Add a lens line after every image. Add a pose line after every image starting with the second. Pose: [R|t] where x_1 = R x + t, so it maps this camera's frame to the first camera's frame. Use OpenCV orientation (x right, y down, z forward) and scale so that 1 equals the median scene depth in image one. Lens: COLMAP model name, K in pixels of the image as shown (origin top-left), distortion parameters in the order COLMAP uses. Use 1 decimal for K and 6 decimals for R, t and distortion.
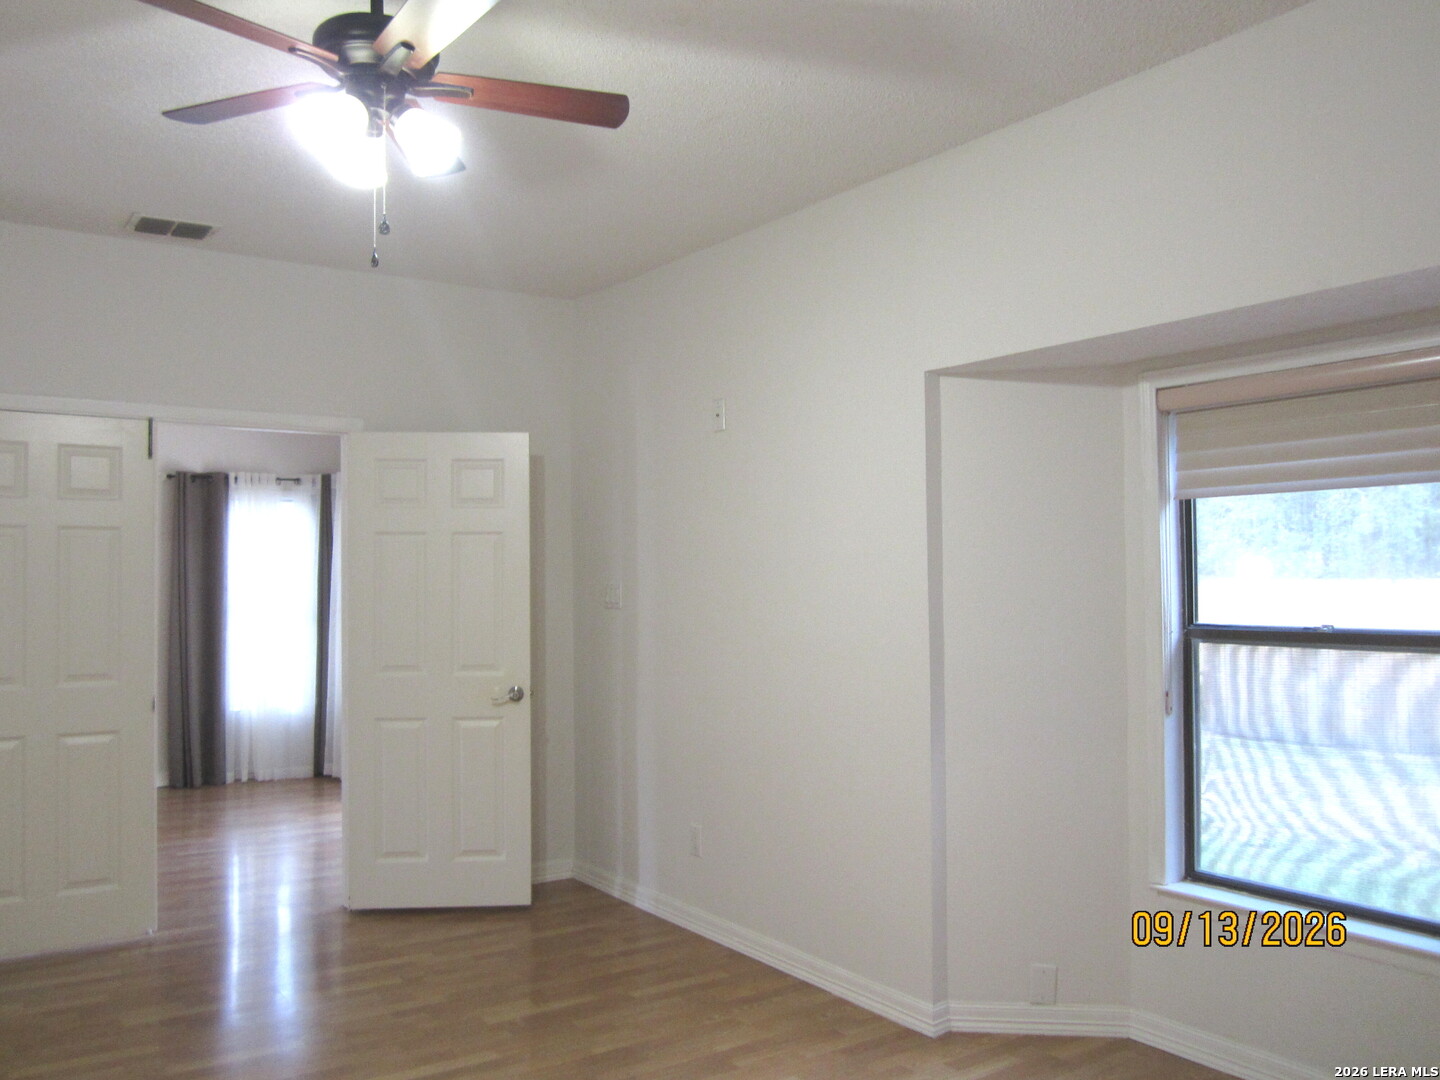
lens RADIAL K [[1195.3, 0, 726.8], [0, 1195.3, 546.1], [0, 0, 1]] dist [-0.064702, 0.053923]
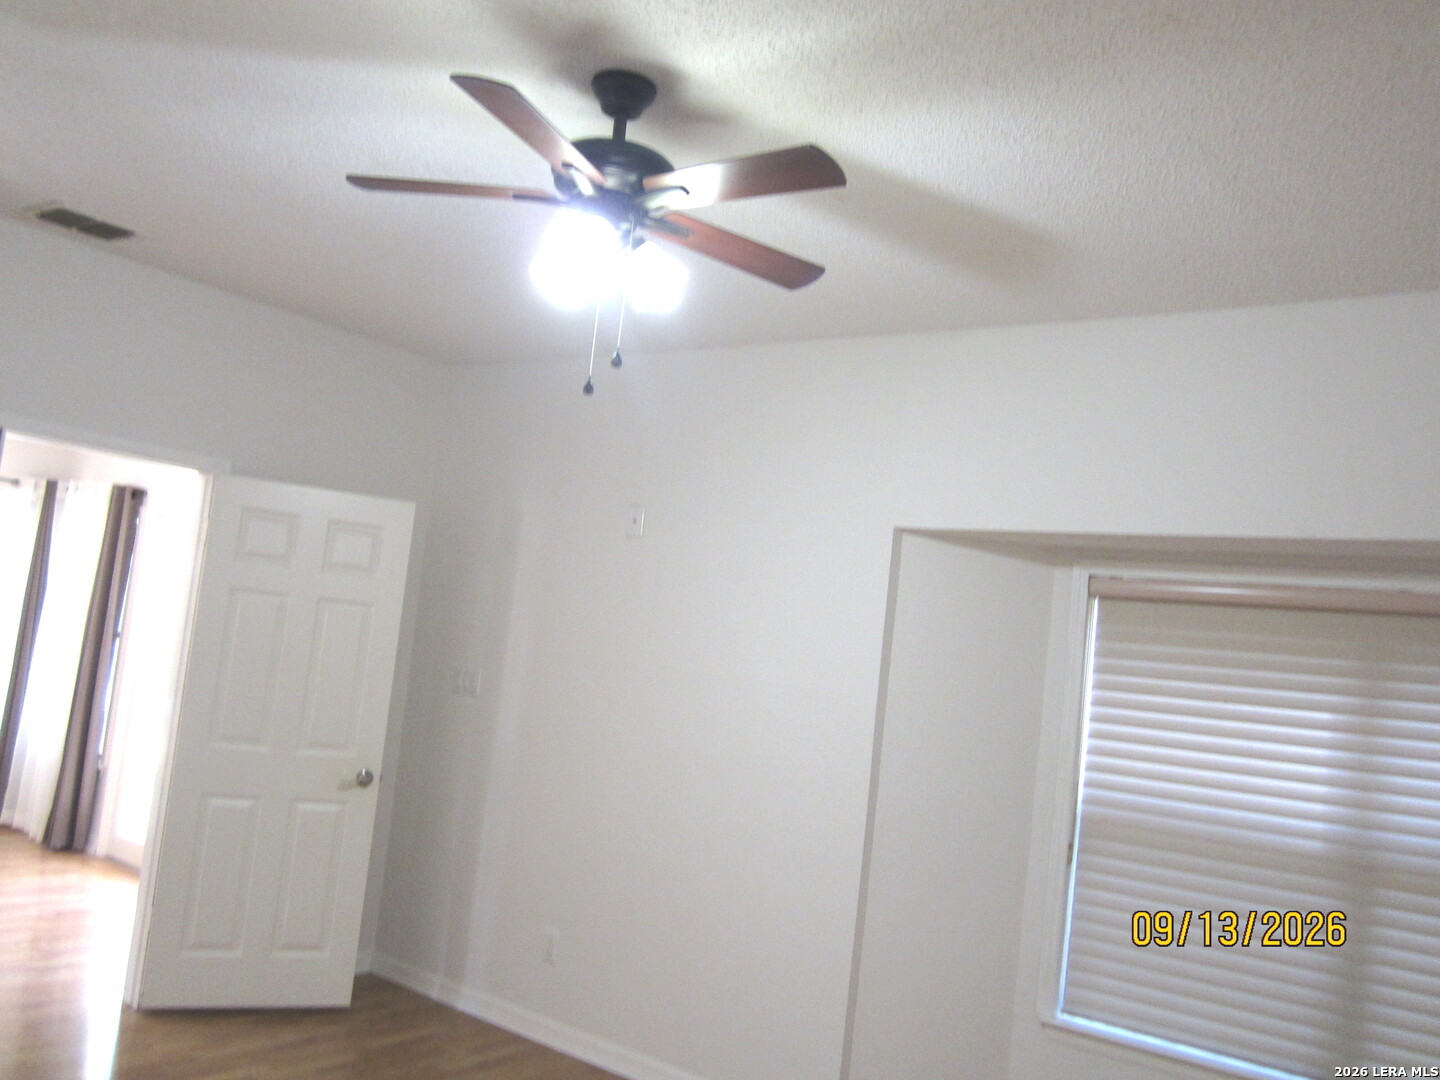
lens RADIAL K [[1195.3, 0, 726.8], [0, 1195.3, 546.1], [0, 0, 1]] dist [-0.064702, 0.053923]
pose [[0.941260, 0.137013, 0.308636, -0.222232], [-0.123733, 0.990358, -0.062299, -0.033234], [-0.314196, 0.020451, 0.949138, 0.024862]]
